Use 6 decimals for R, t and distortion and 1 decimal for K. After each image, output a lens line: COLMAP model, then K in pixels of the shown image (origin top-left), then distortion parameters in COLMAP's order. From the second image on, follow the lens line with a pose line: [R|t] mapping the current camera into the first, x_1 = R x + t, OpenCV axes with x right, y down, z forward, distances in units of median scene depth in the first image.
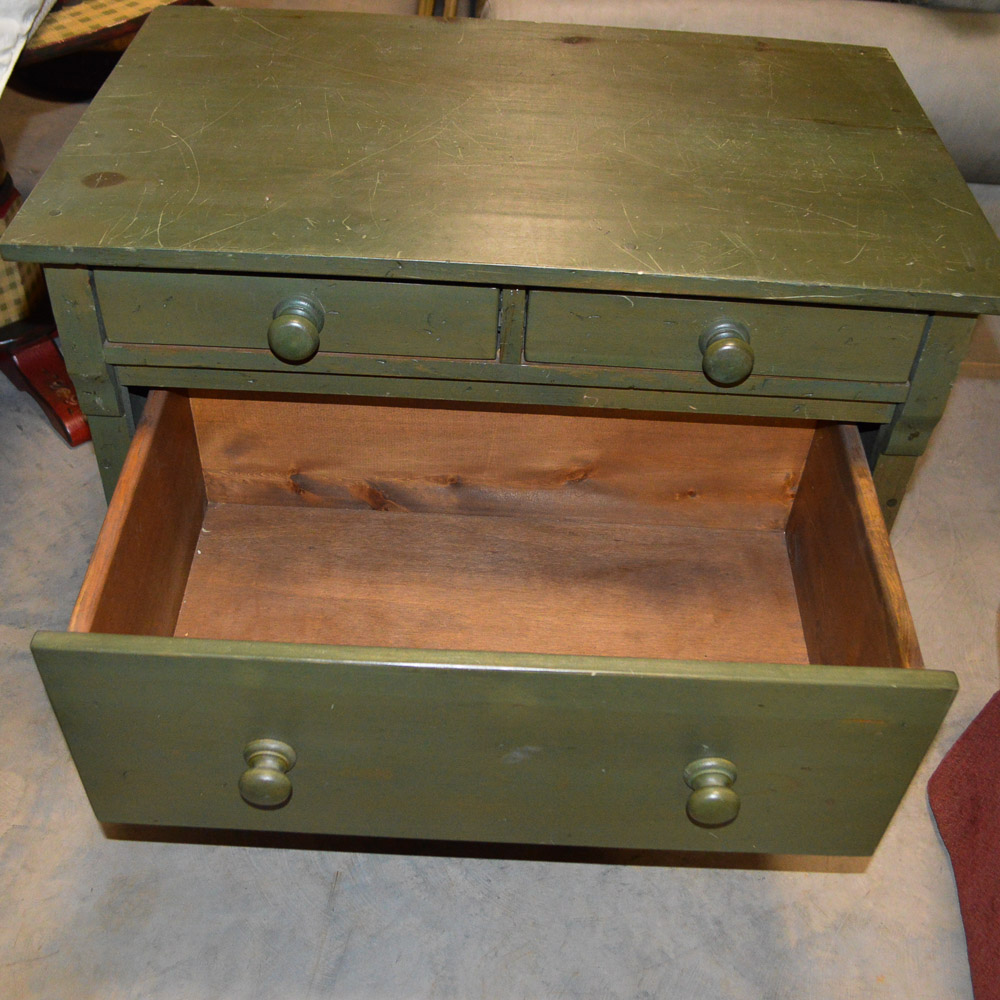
lens RADIAL K [[1206.7, 0, 503.4], [0, 1206.7, 504.9], [0, 0, 1]] dist [-0.082319, 0.000000]
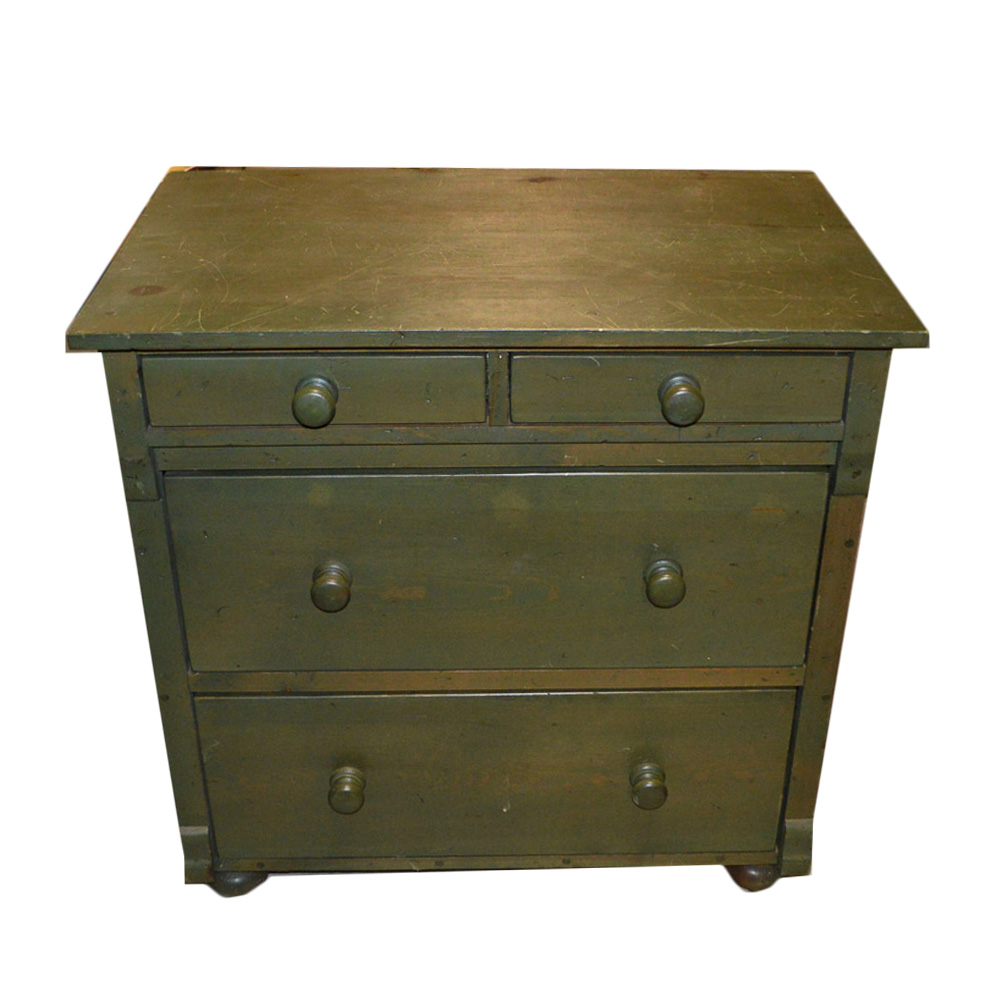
lens RADIAL K [[1413.2, 0, 520.3], [0, 1413.2, 530.3], [0, 0, 1]] dist [-0.075517, 0.000000]
pose [[0.998011, -0.059864, 0.019752, -0.006508], [0.062577, 0.978655, -0.195751, 0.249987], [-0.007612, 0.196598, 0.980455, -0.318012]]
